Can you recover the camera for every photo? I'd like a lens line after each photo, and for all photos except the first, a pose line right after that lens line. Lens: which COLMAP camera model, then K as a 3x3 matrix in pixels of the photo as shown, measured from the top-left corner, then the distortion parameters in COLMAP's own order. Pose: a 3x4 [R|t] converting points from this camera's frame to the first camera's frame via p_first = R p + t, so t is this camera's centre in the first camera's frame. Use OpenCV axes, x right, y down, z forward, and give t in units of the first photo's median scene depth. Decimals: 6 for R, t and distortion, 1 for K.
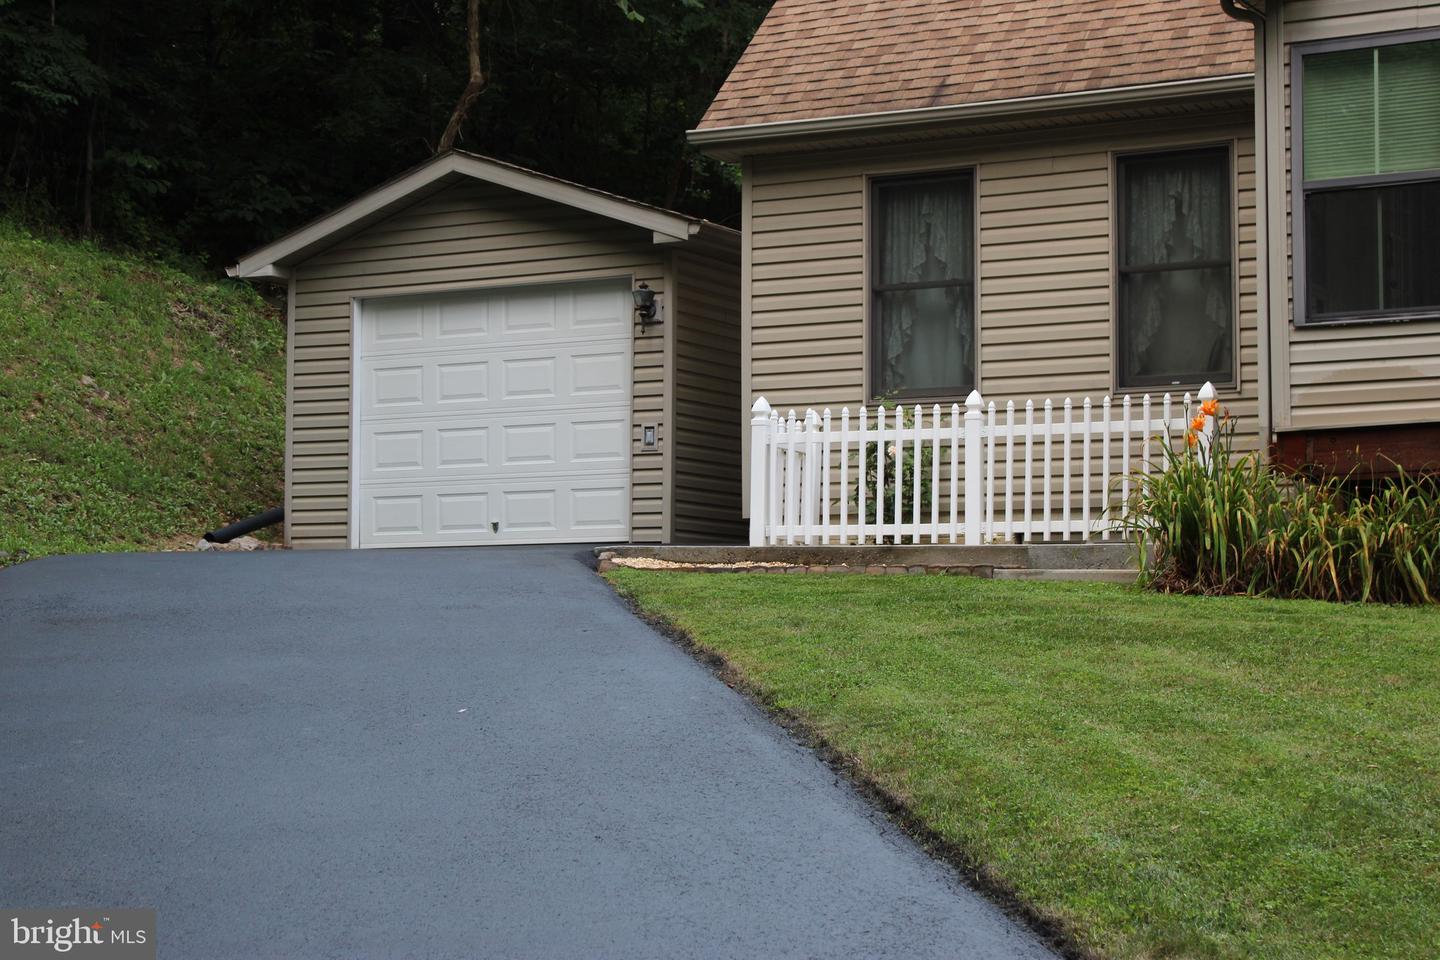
lens RADIAL K [[2590.4, 0, 707.4], [0, 2590.4, 474.8], [0, 0, 1]] dist [0.022598, 0.000000]
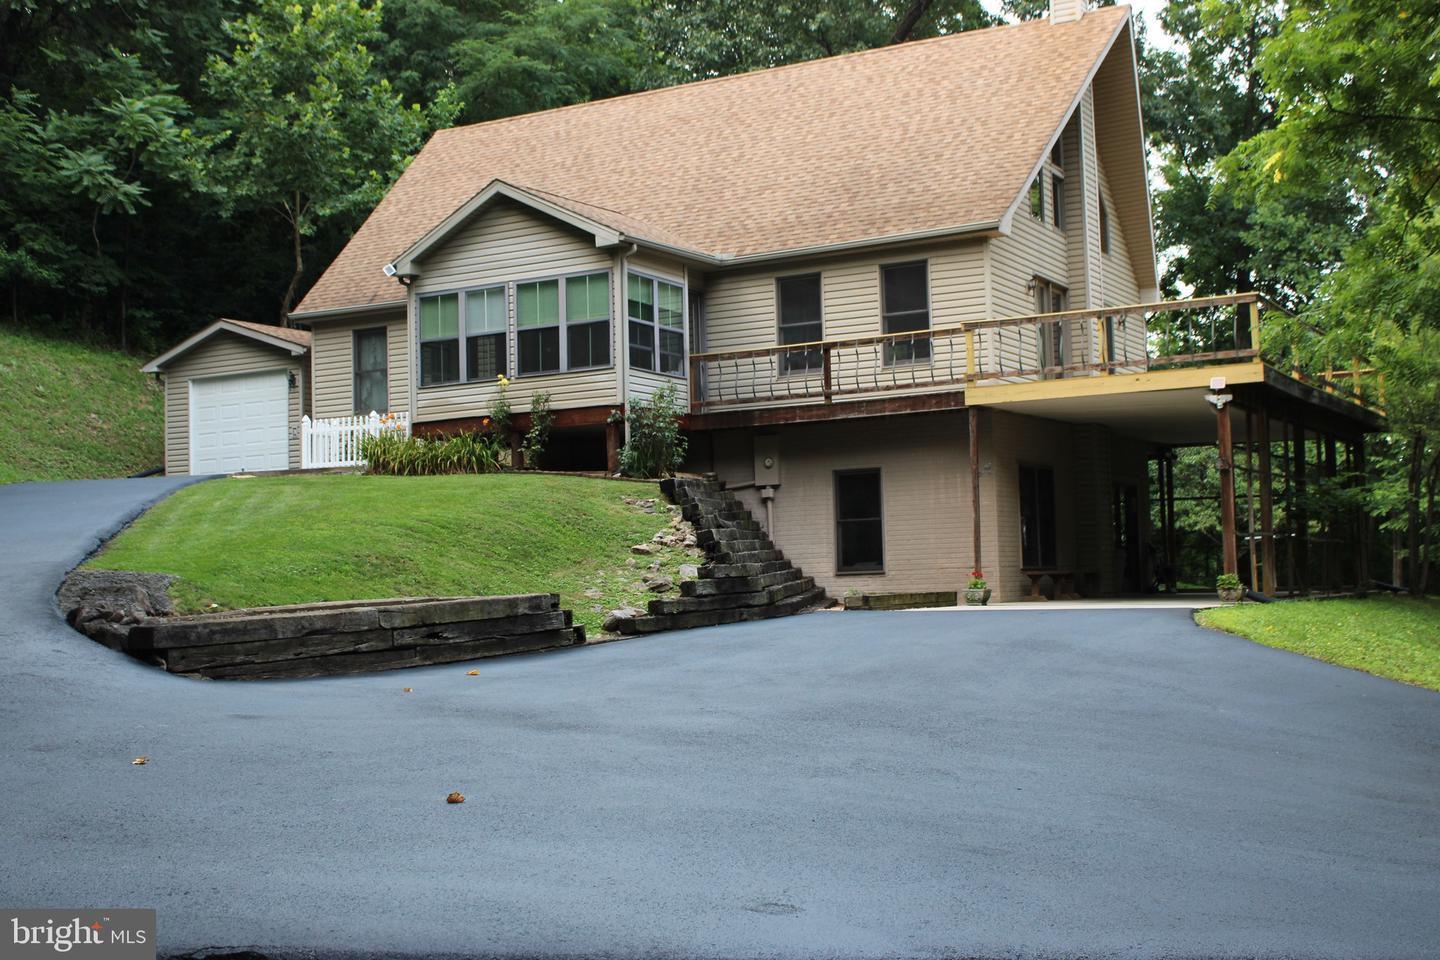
lens RADIAL K [[1806.2, 0, 724.7], [0, 1806.2, 466.6], [0, 0, 1]] dist [-0.056428, 0.000000]
pose [[0.999488, -0.031267, -0.006809, 0.384615], [0.031296, 0.999501, 0.004207, 0.023434], [0.006674, -0.004418, 0.999968, -0.707223]]
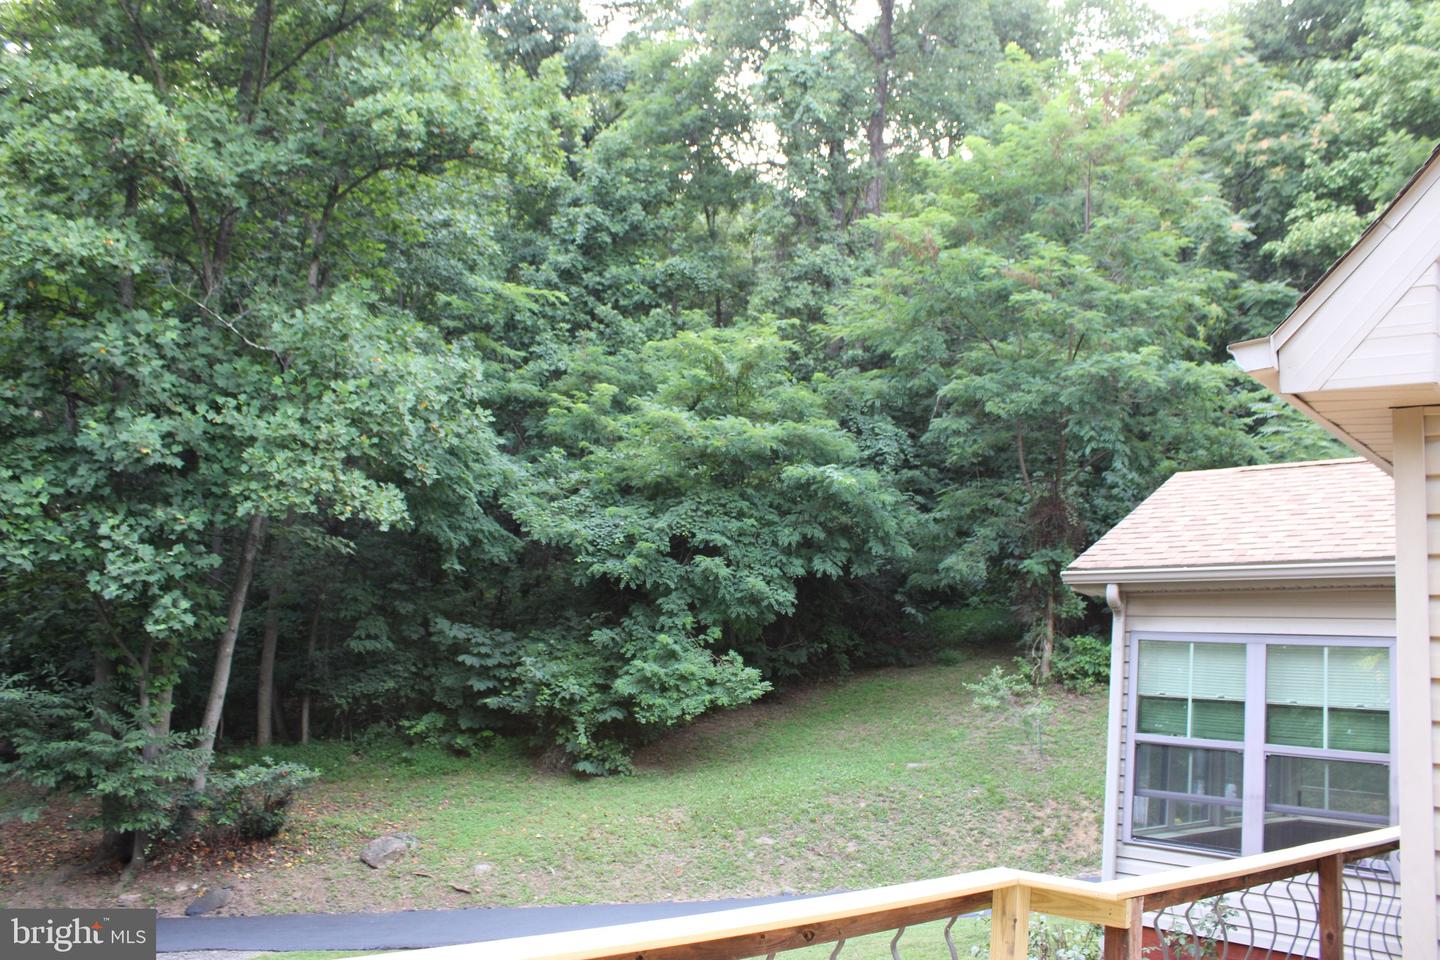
lens RADIAL K [[1208.2, 0, 710.9], [0, 1208.2, 474.0], [0, 0, 1]] dist [-0.158773, 0.122315]
pose [[-0.249310, -0.185904, -0.950413, 0.737019], [-0.006558, 0.981703, -0.190305, -0.088867], [0.968402, -0.041212, -0.245967, 0.536627]]
